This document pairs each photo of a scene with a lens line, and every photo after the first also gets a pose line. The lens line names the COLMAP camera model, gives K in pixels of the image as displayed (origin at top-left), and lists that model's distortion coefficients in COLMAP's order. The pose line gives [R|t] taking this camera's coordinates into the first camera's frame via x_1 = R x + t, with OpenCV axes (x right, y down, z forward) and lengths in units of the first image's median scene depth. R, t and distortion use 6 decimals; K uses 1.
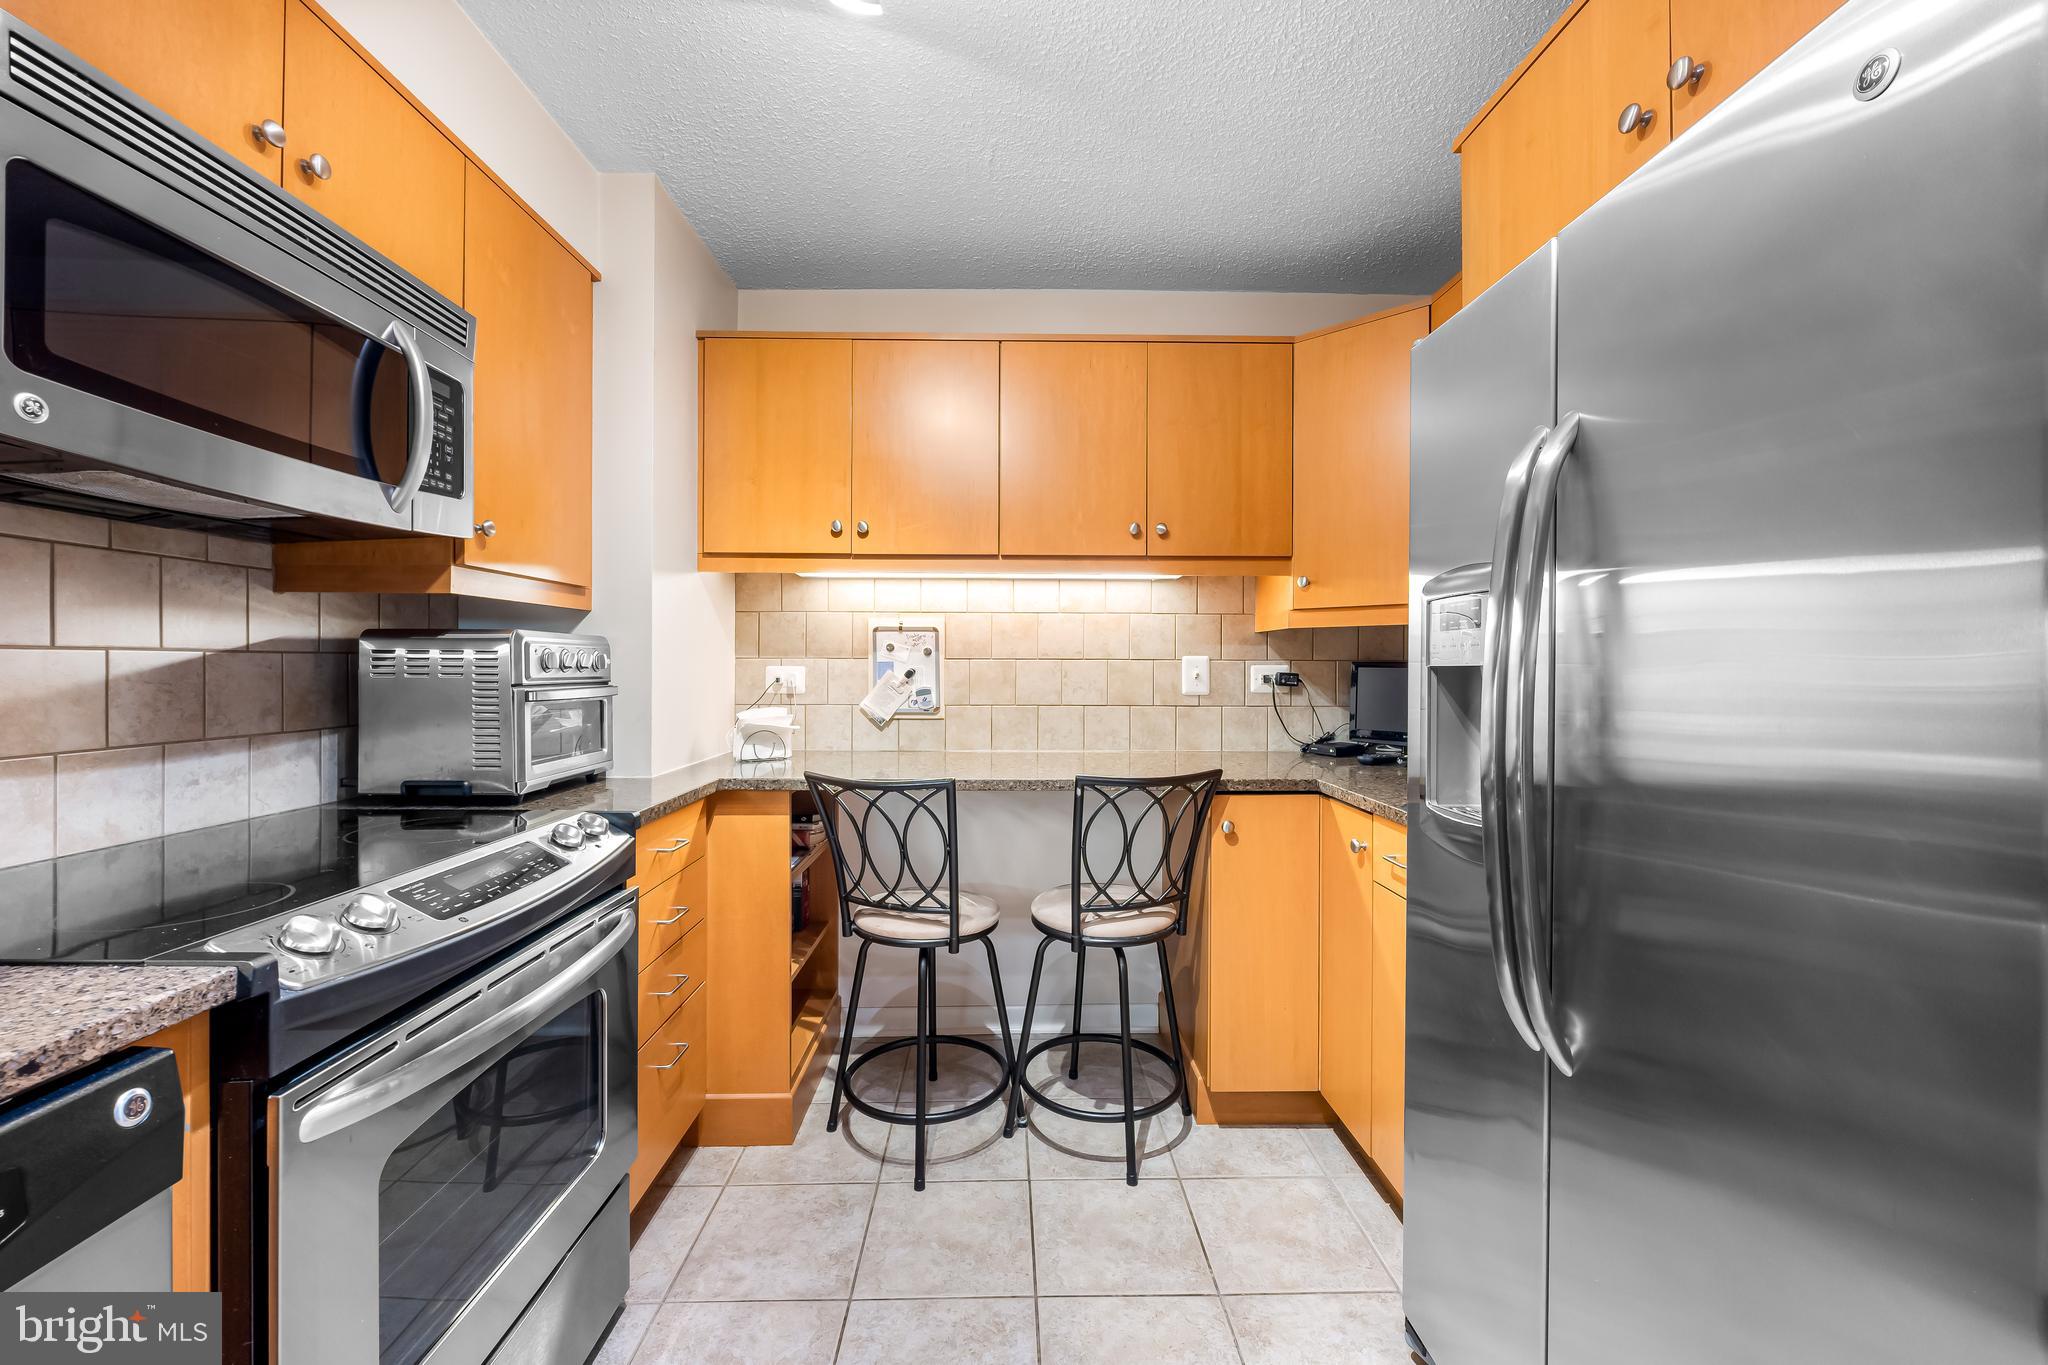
lens RADIAL K [[816.5, 0, 1018.9], [0, 816.5, 664.0], [0, 0, 1]] dist [-0.003138, -0.000415]
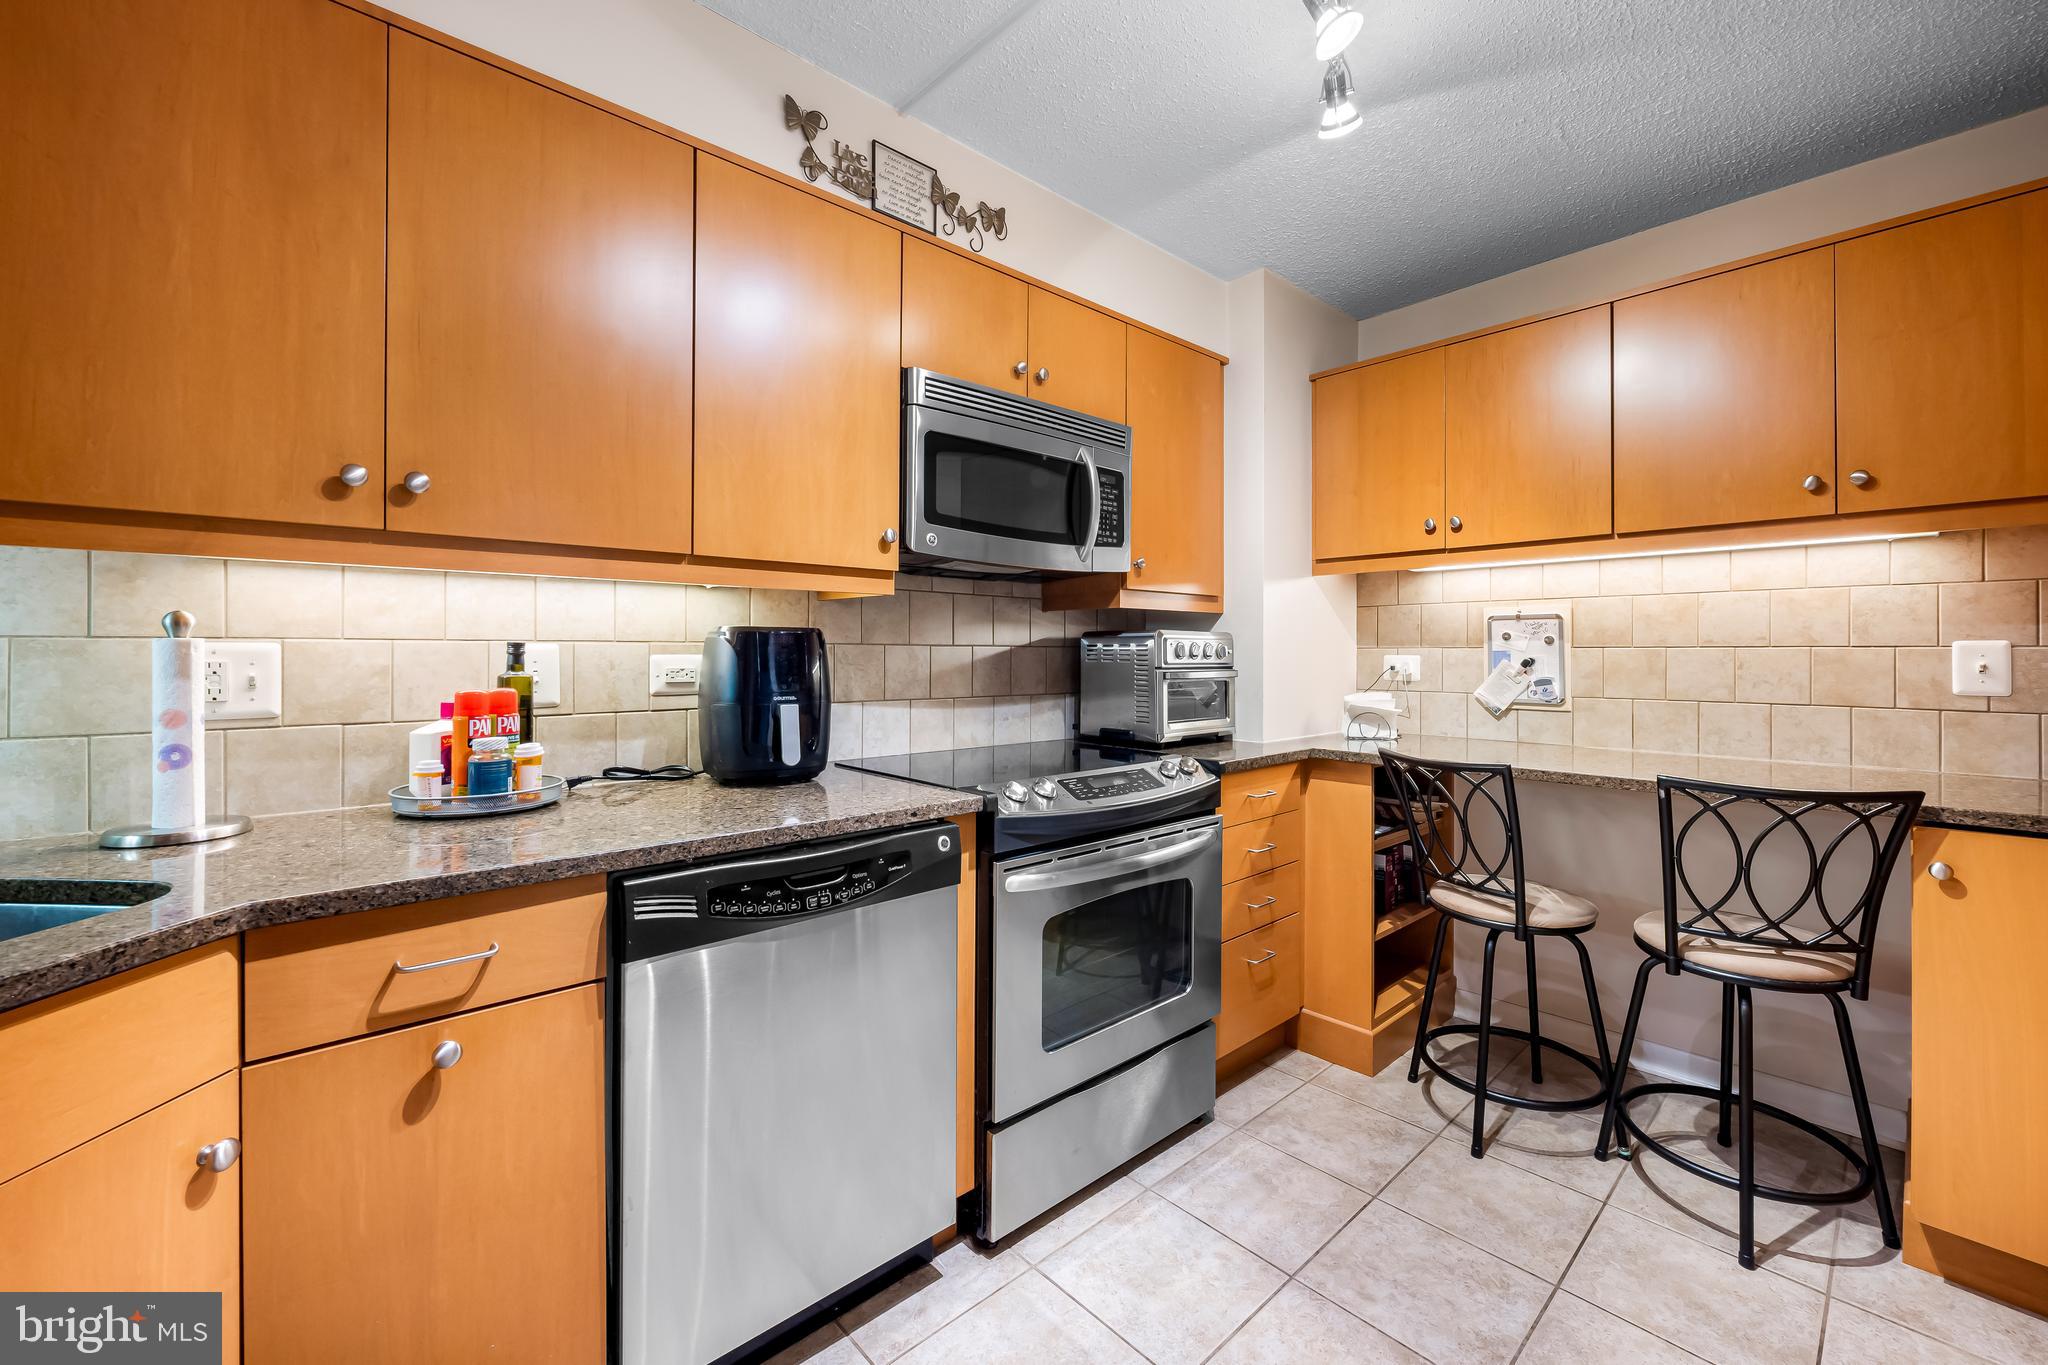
lens RADIAL K [[823.6, 0, 1021.9], [0, 823.6, 634.8], [0, 0, 1]] dist [-0.000694, -0.000008]
pose [[0.655176, -0.019066, -0.755236, 0.306272], [0.001019, 0.999703, -0.024354, 0.002233], [0.755476, 0.015186, 0.655001, -0.139405]]
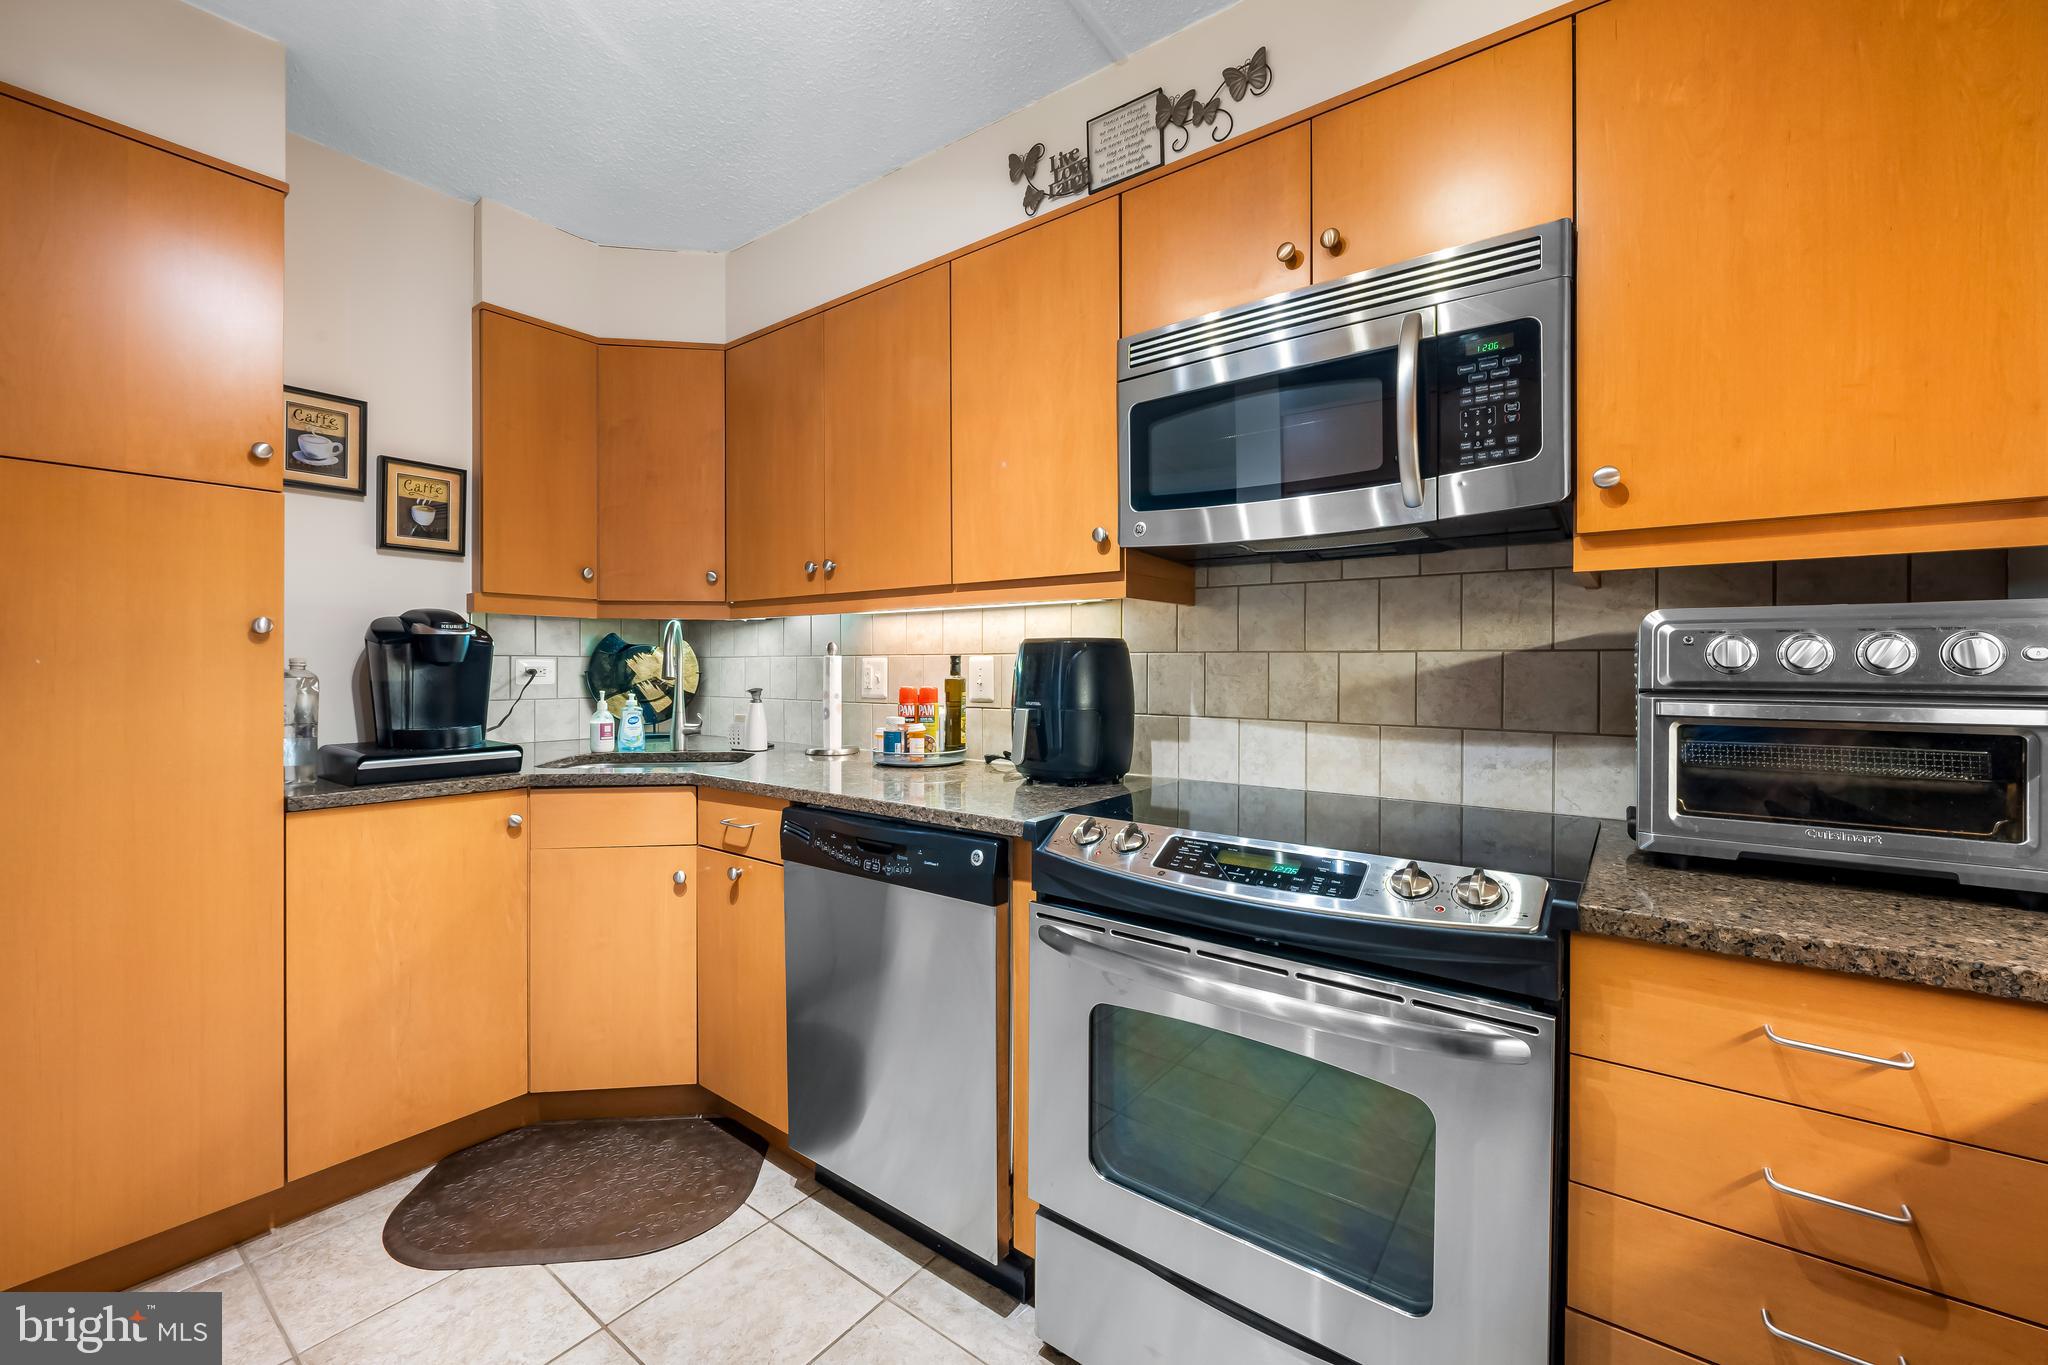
lens RADIAL K [[821.1, 0, 1018.2], [0, 821.1, 655.0], [0, 0, 1]] dist [-0.001412, -0.000421]
pose [[-0.617893, -0.013831, -0.786141, 0.228781], [-0.002897, 0.999879, -0.015314, 0.006977], [0.786257, -0.007185, -0.617858, 0.905770]]
